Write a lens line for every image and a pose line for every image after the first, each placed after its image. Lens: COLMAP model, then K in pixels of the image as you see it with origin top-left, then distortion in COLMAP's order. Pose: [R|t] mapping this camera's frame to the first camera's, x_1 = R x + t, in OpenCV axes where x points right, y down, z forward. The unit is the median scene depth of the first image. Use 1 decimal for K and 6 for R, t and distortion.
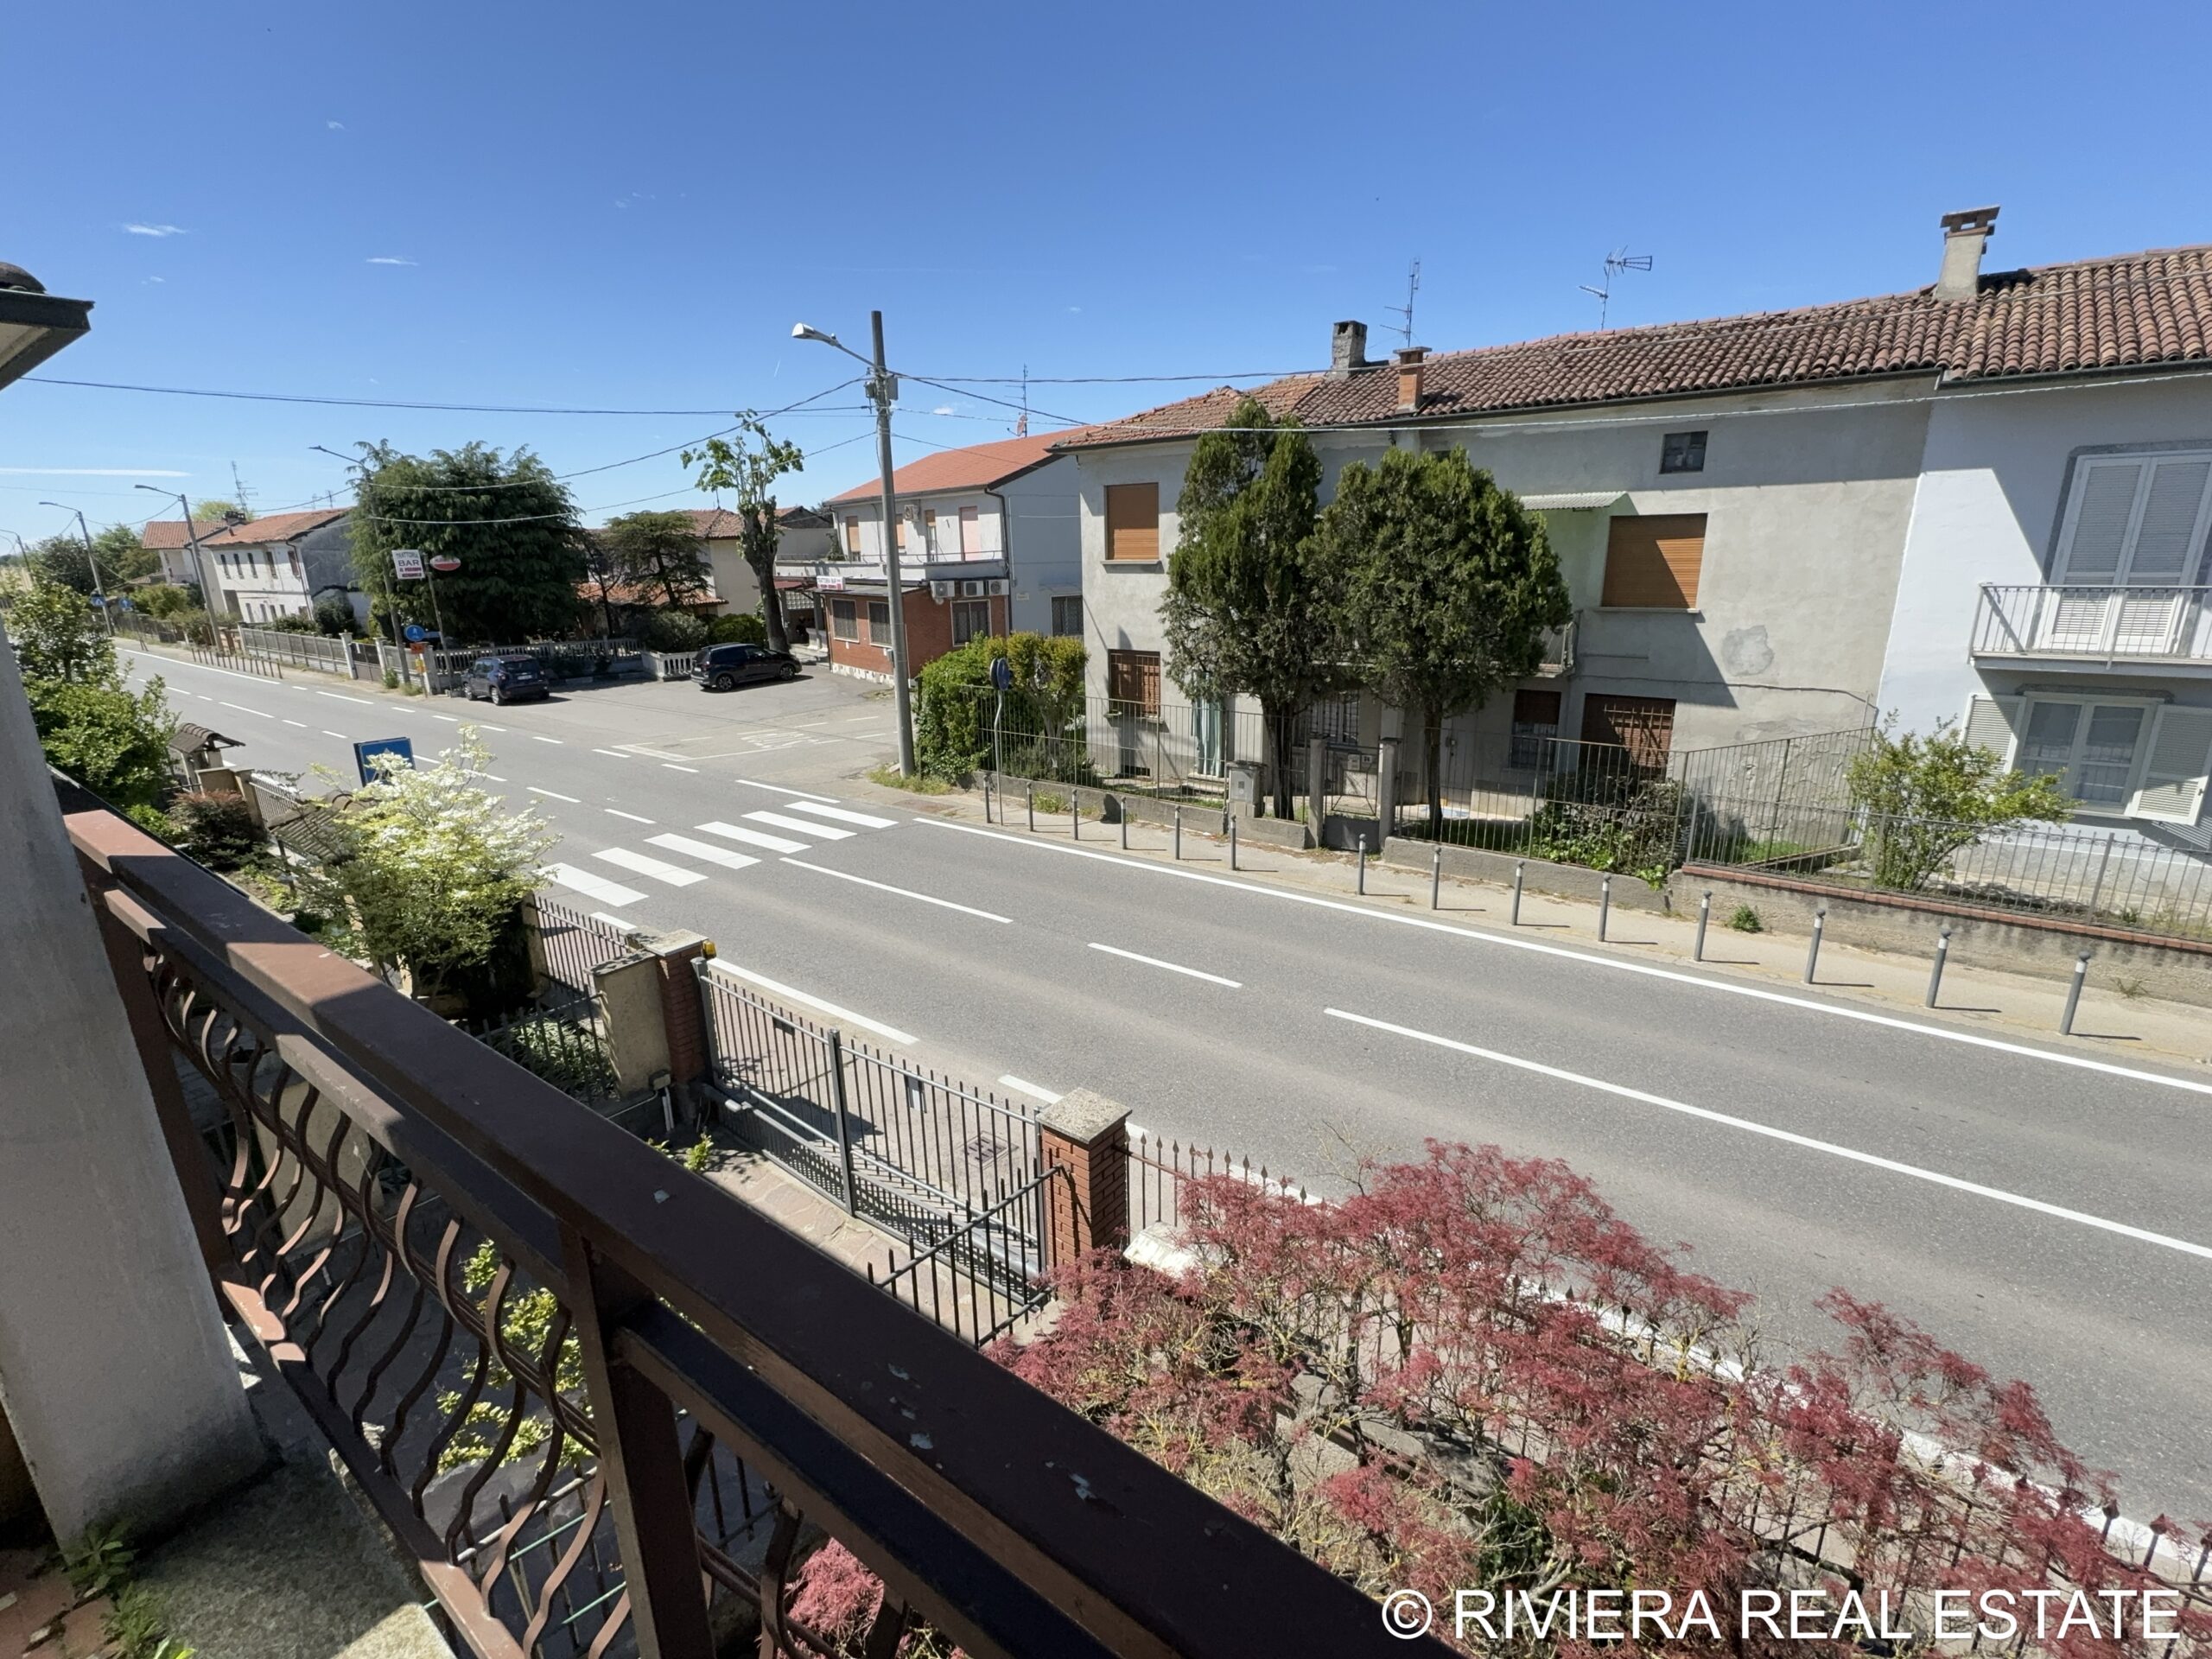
lens RADIAL K [[1002.9, 0, 1106.0], [0, 1002.9, 829.5], [0, 0, 1]] dist [-0.002154, 0.000782]
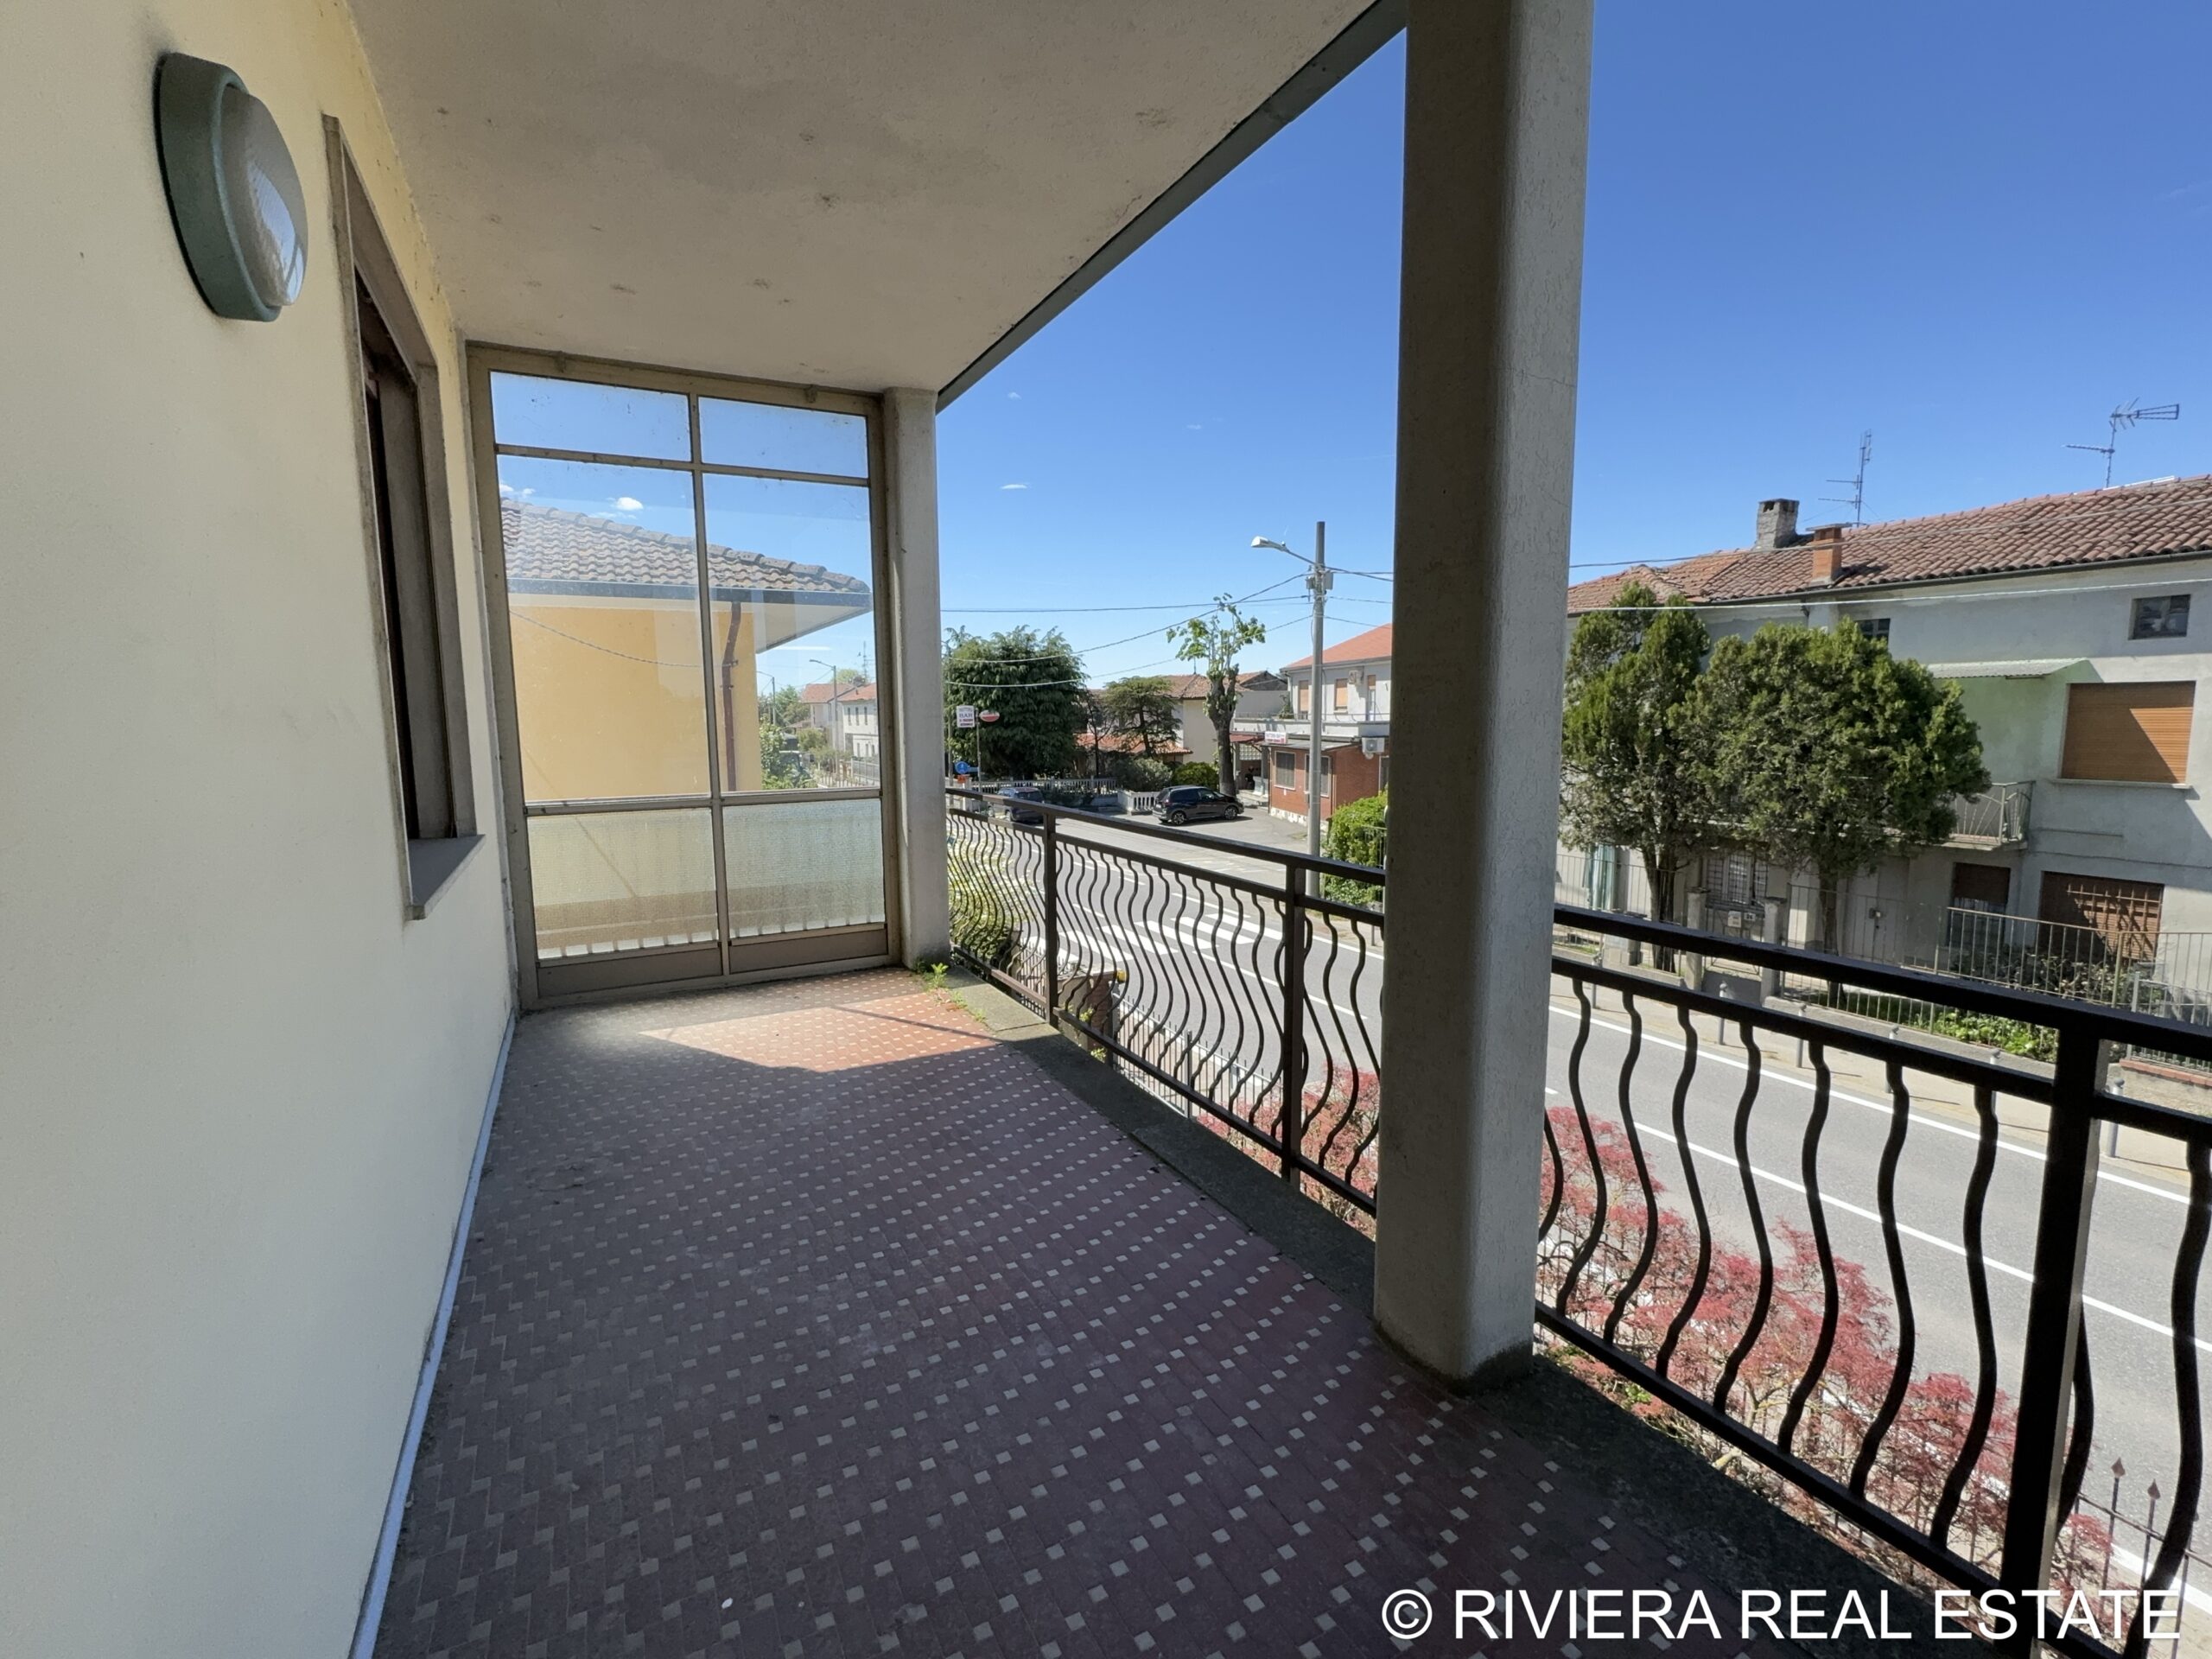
lens RADIAL K [[1002.9, 0, 1106.0], [0, 1002.9, 829.5], [0, 0, 1]] dist [-0.002154, 0.000782]
pose [[0.901559, 0.061733, -0.428229, 0.118345], [-0.126182, 0.984256, -0.123764, 0.056936], [0.413846, 0.165615, 0.895155, -0.210319]]
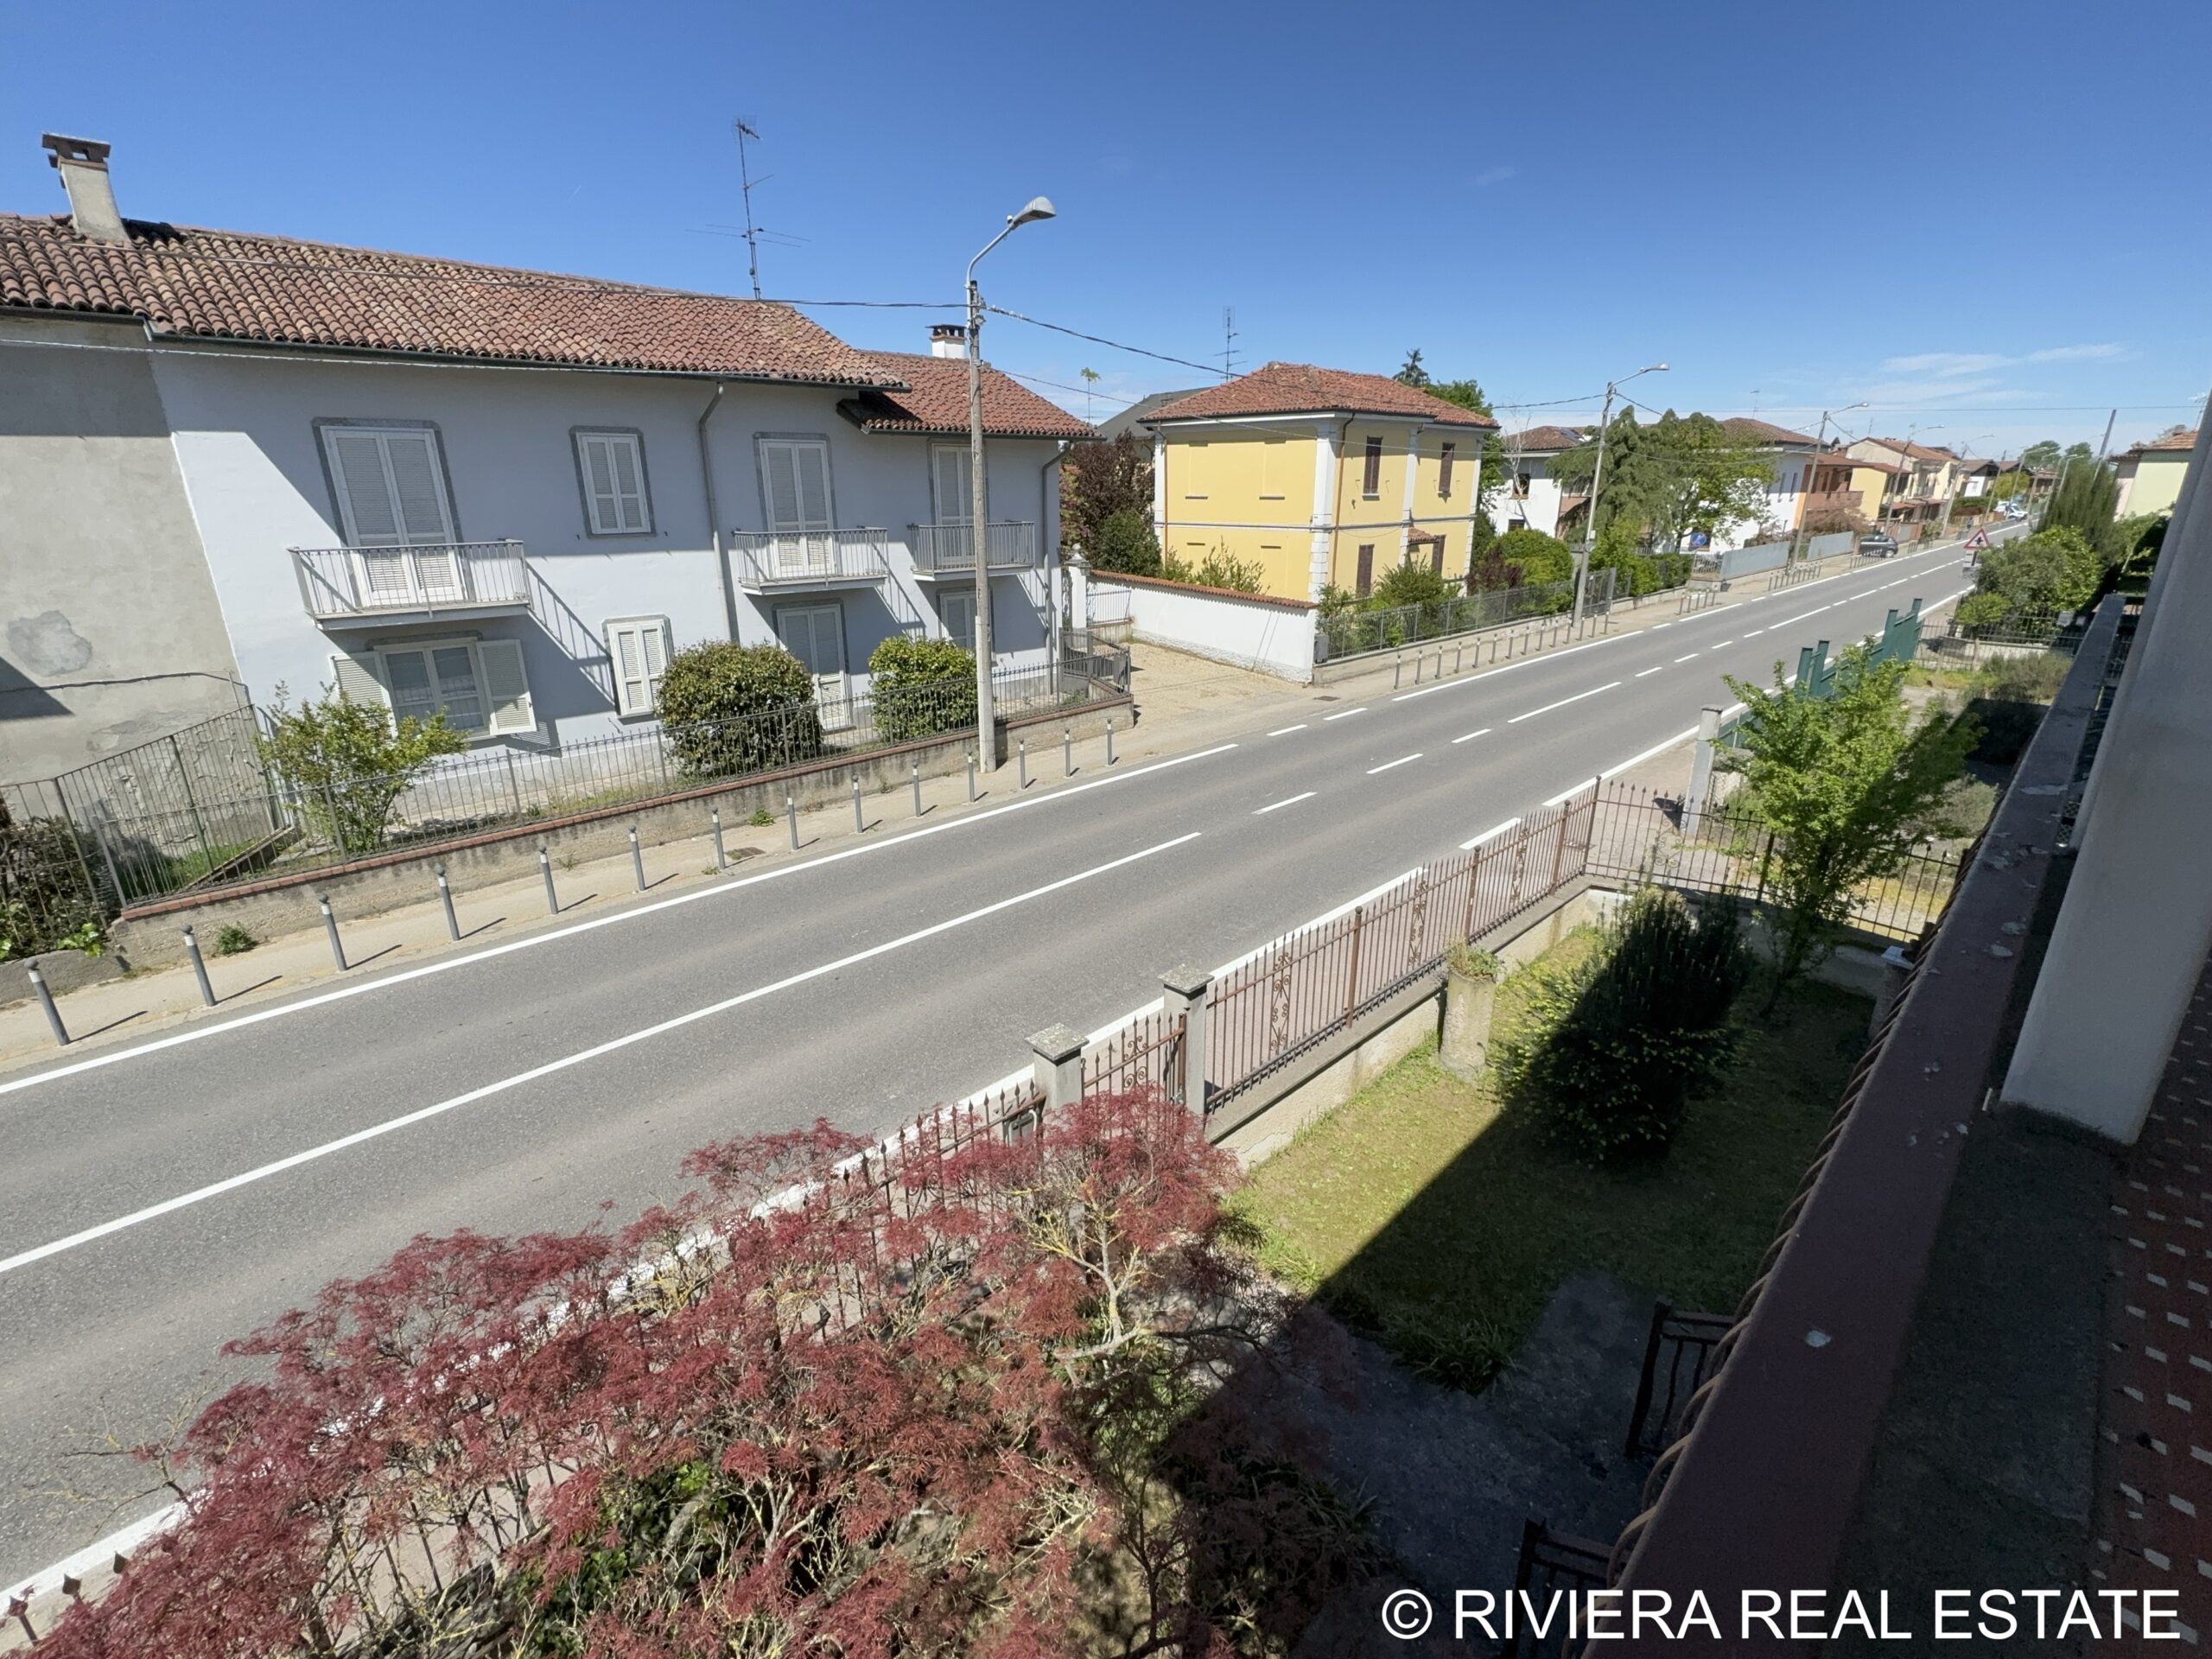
lens RADIAL K [[1002.9, 0, 1106.0], [0, 1002.9, 829.5], [0, 0, 1]] dist [-0.002154, 0.000782]
pose [[0.136979, -0.303064, 0.943074, -0.051548], [0.273656, 0.926575, 0.258014, -0.015855], [-0.952024, 0.222736, 0.209857, 0.057362]]
